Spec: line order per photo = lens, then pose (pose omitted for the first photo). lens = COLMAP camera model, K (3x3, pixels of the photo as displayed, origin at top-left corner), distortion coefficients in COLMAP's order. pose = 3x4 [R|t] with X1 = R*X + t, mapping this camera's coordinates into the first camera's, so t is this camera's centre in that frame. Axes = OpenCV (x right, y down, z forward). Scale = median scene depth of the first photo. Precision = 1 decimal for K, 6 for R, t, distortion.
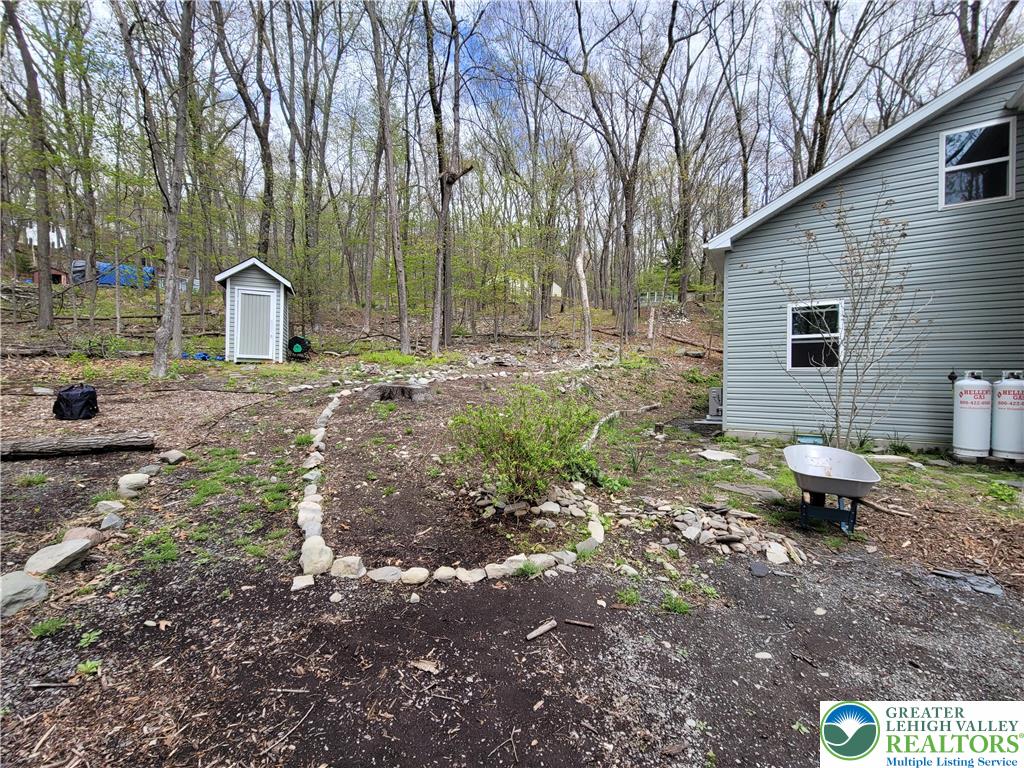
lens RADIAL K [[418.7, 0, 512.3], [0, 418.7, 382.3], [0, 0, 1]] dist [-0.006770, -0.000097]
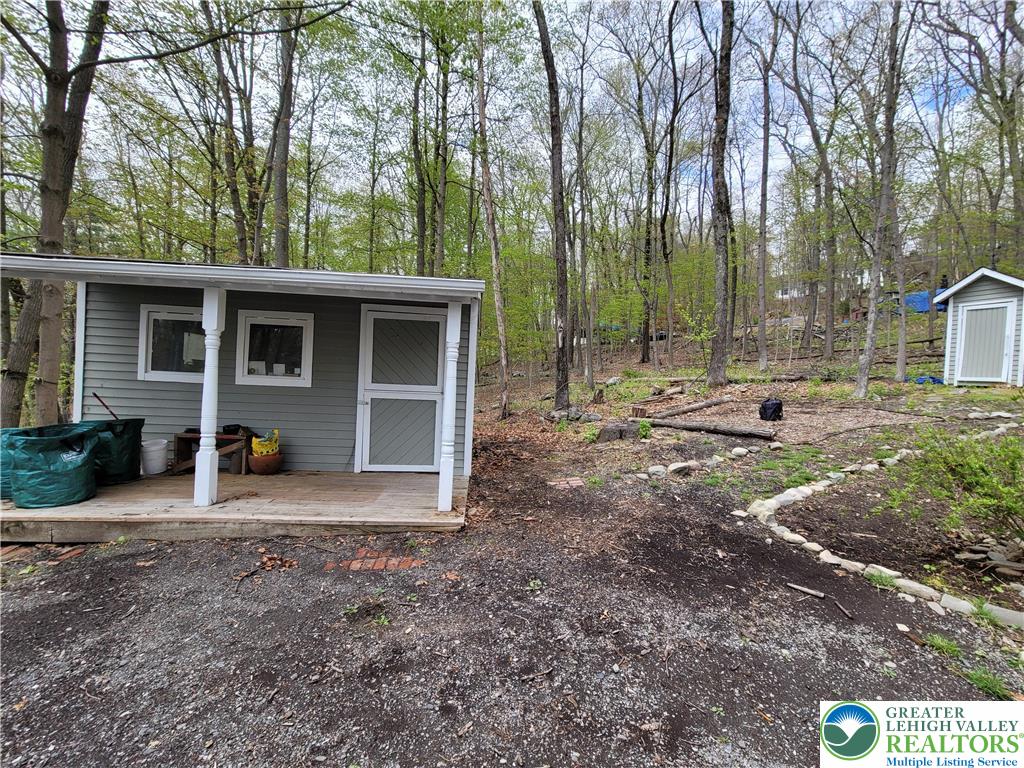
lens RADIAL K [[418.7, 0, 512.5], [0, 418.7, 384.1], [0, 0, 1]] dist [-0.006770, -0.000097]
pose [[0.006966, 0.000889, -0.999975, 0.303497], [-0.056060, 0.998427, 0.000497, 0.003802], [0.998403, 0.056055, 0.007005, 0.014604]]
